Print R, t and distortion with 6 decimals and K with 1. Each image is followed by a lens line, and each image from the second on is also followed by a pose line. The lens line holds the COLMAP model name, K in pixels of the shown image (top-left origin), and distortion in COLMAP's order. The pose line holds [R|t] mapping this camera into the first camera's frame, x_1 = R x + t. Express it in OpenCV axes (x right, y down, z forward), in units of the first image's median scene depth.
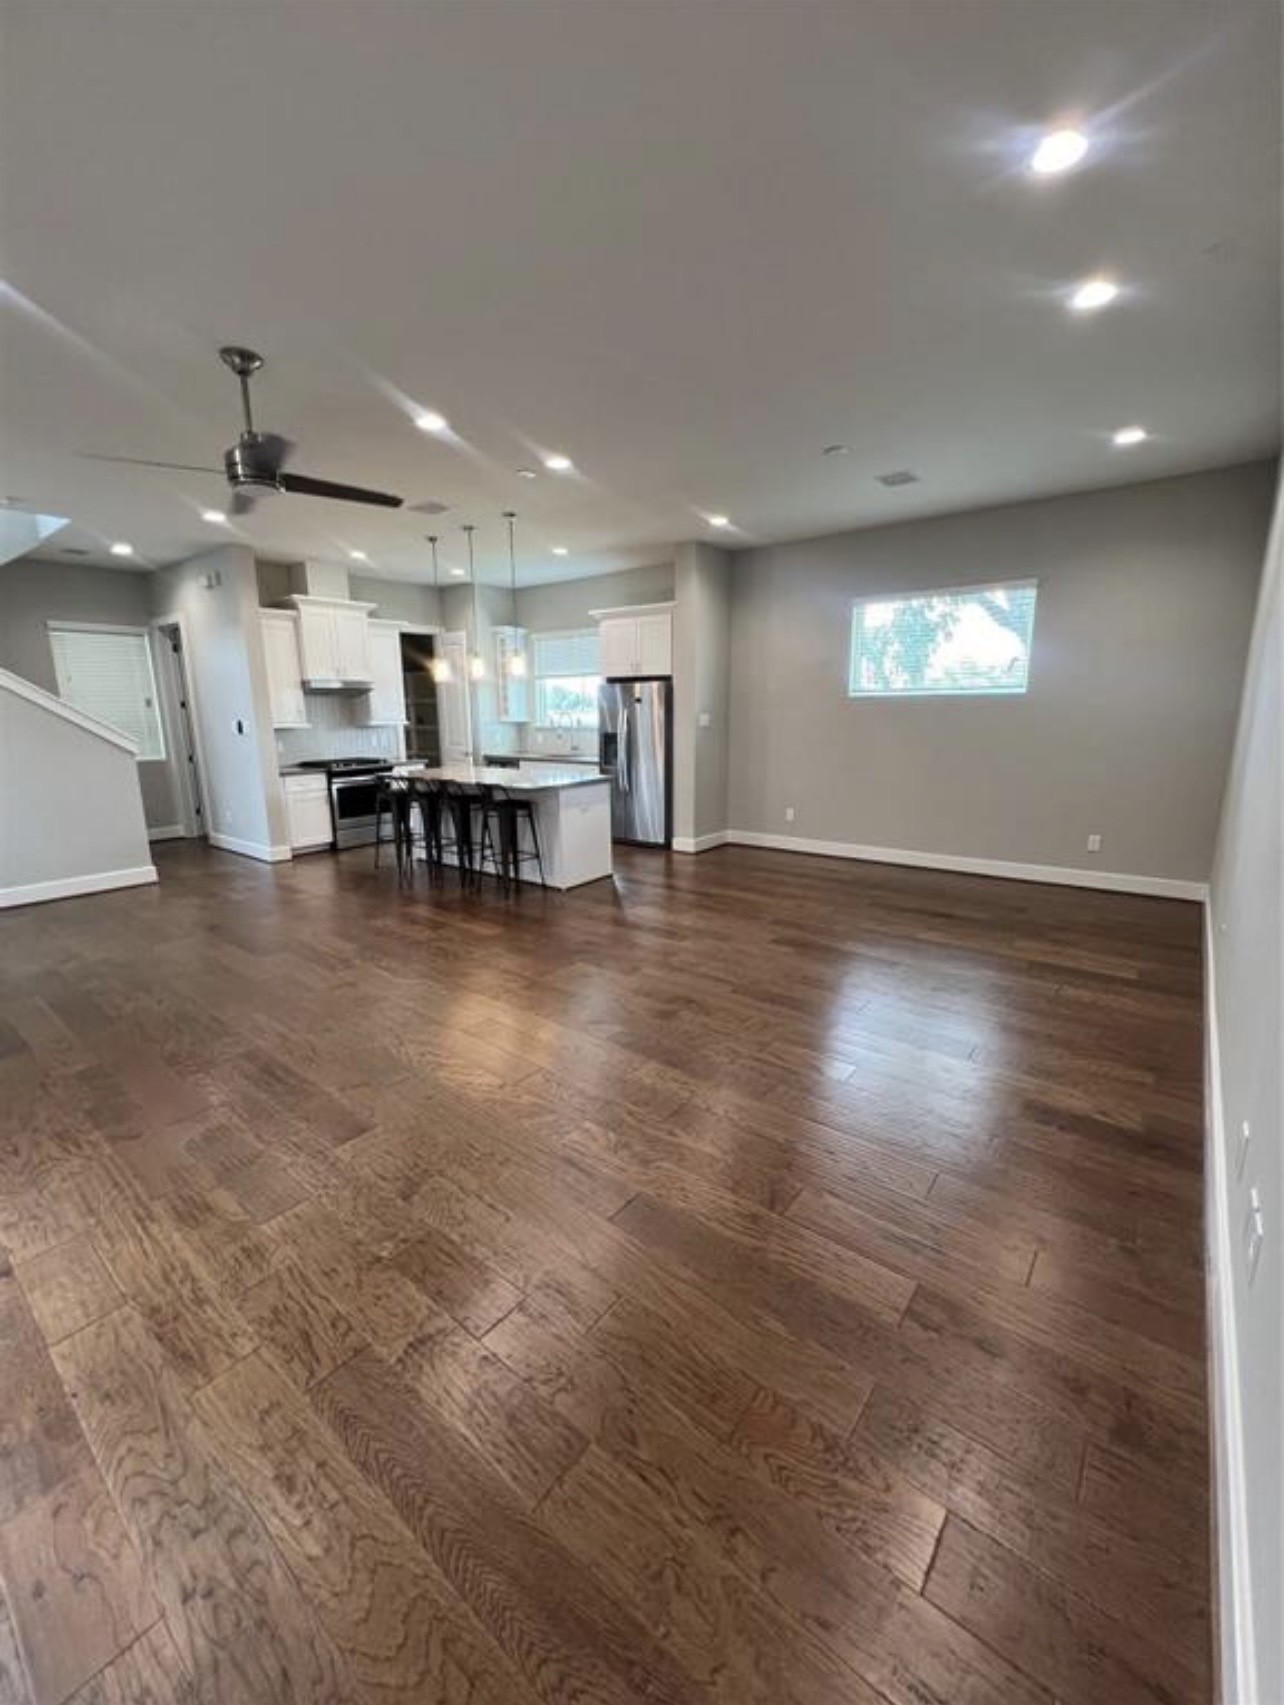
lens RADIAL K [[687.7, 0, 648.9], [0, 687.7, 850.7], [0, 0, 1]] dist [-0.003423, -0.000563]
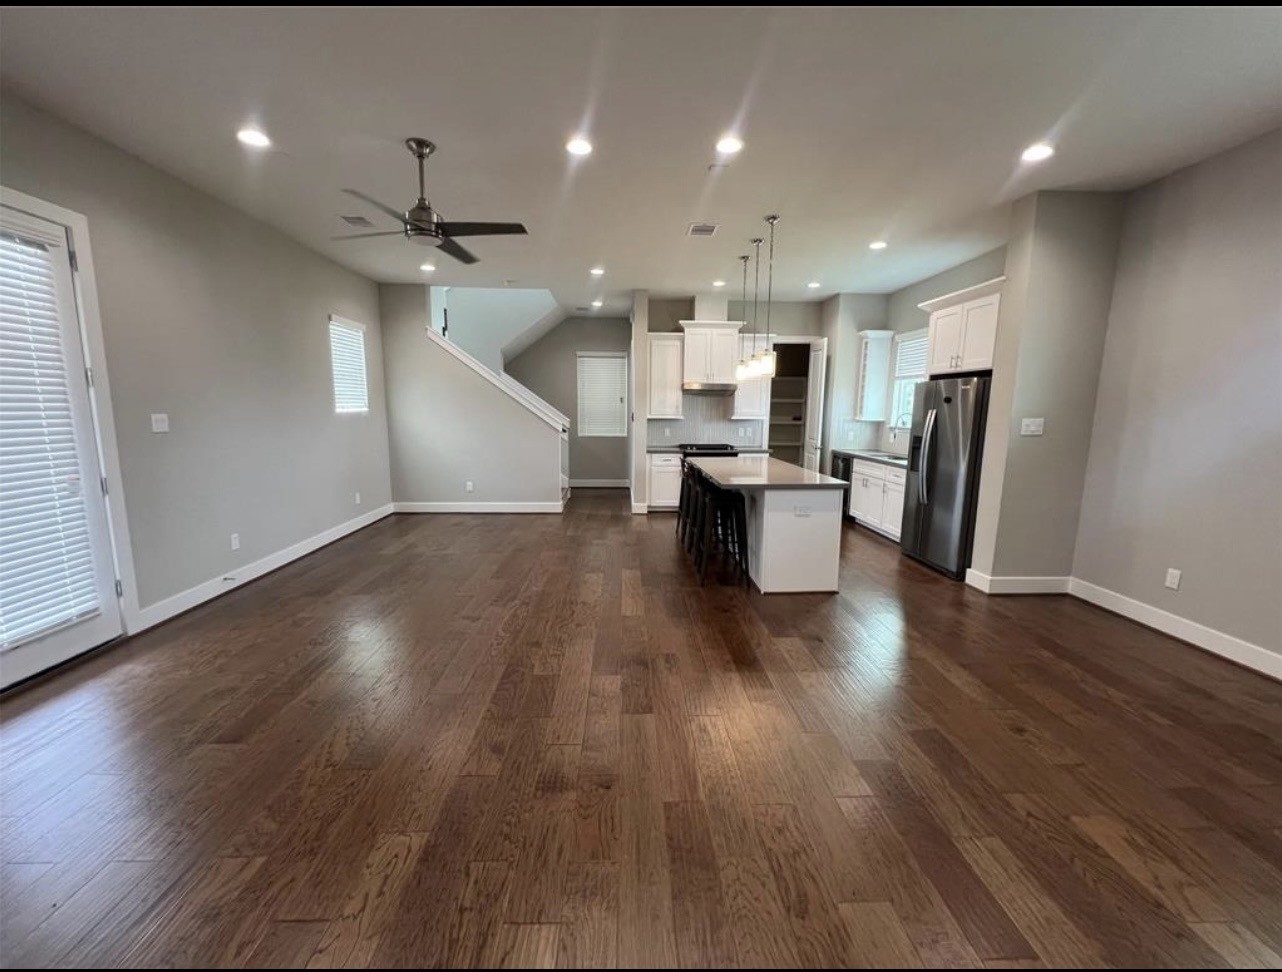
lens RADIAL K [[517.1, 0, 639.8], [0, 517.1, 485.1], [0, 0, 1]] dist [-0.003423, -0.000563]
pose [[0.644614, 0.128336, -0.753659, 0.233423], [-0.171354, 0.984982, 0.021165, -0.062590], [0.745057, 0.115499, 0.656924, 0.305624]]
